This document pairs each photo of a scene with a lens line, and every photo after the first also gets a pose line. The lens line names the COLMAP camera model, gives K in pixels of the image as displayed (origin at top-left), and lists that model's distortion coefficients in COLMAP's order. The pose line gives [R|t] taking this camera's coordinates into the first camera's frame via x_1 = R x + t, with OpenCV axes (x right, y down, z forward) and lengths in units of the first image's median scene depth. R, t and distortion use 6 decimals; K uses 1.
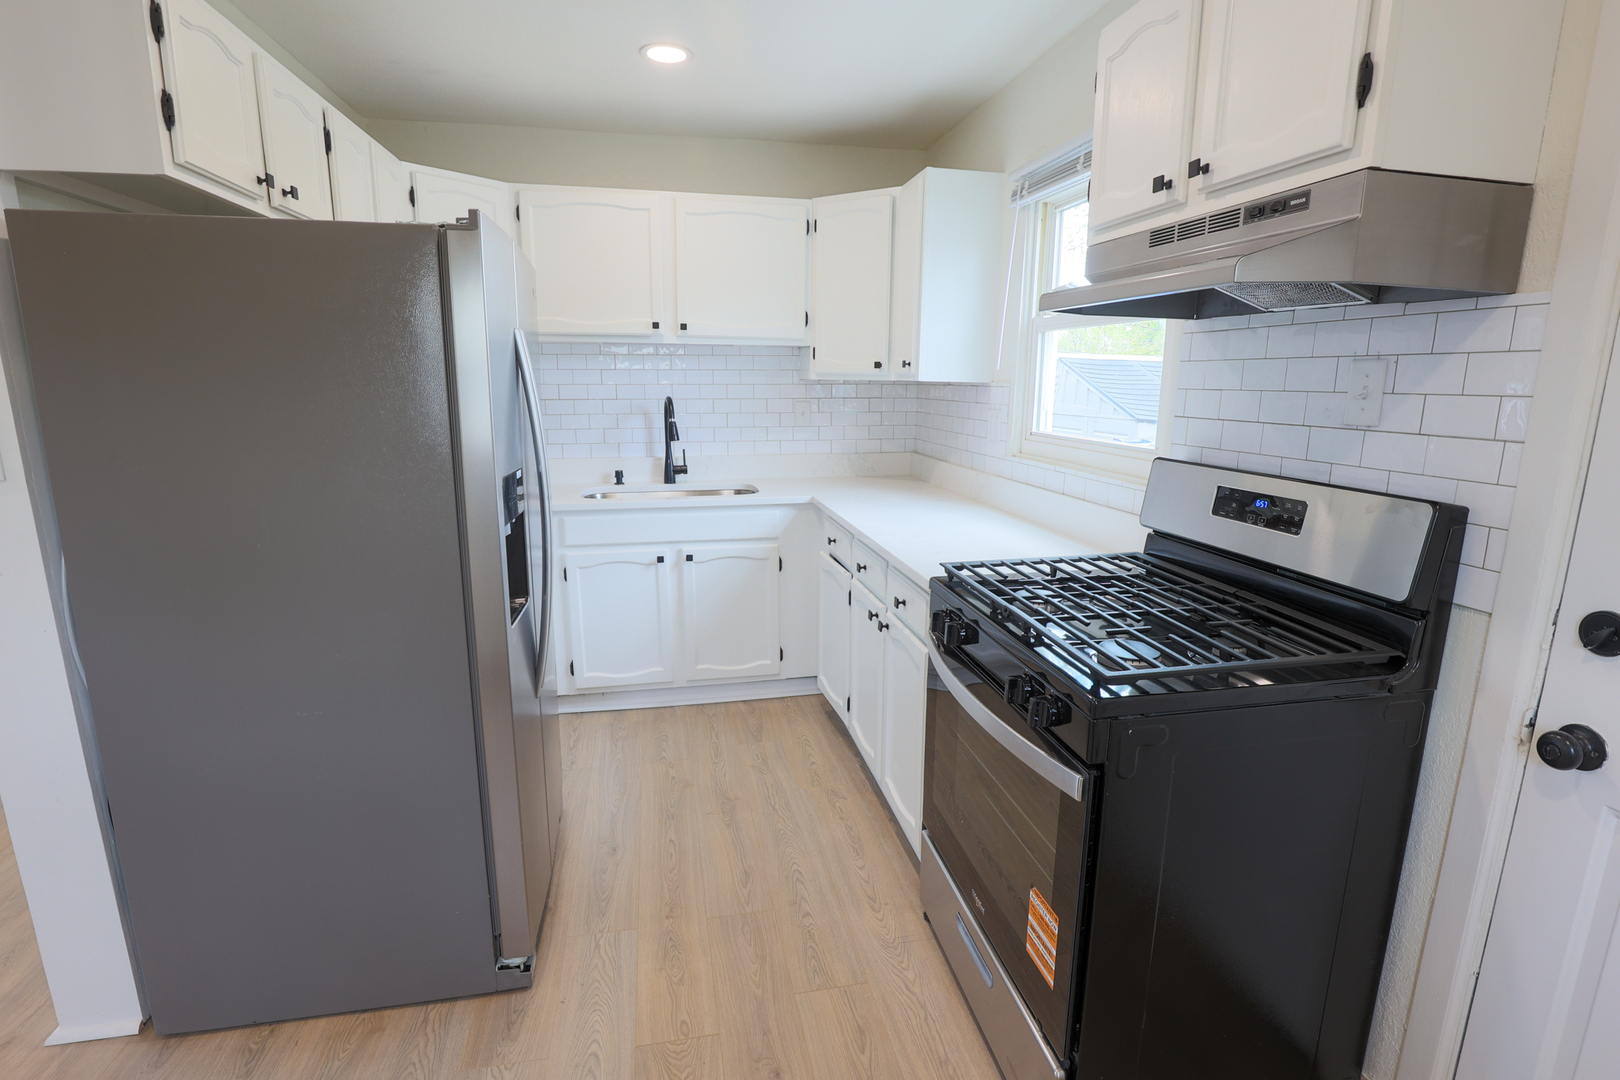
lens RADIAL K [[794.3, 0, 821.9], [0, 794.3, 550.2], [0, 0, 1]] dist [-0.034486, 0.004246]
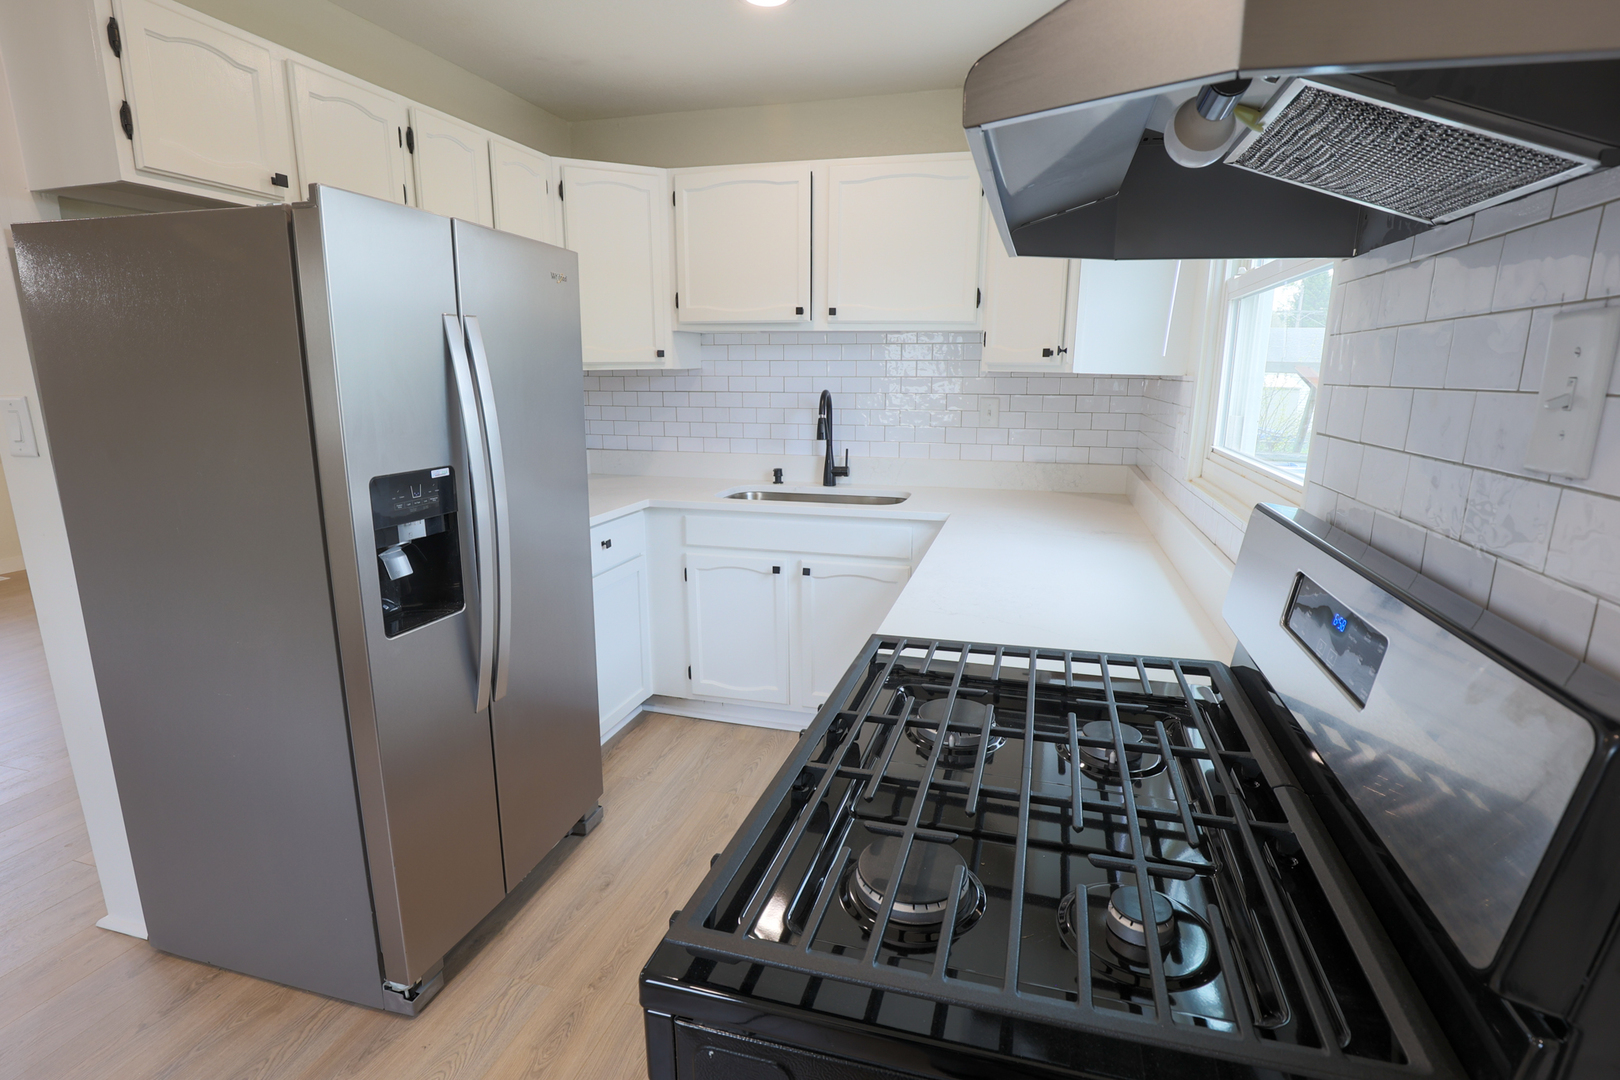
lens RADIAL K [[794.3, 0, 808.8], [0, 794.3, 547.6], [0, 0, 1]] dist [-0.034486, 0.004246]
pose [[0.889619, 0.098054, -0.446054, 0.238498], [-0.096125, 0.995003, 0.027012, -0.042980], [0.446473, 0.018847, 0.894598, 0.210970]]
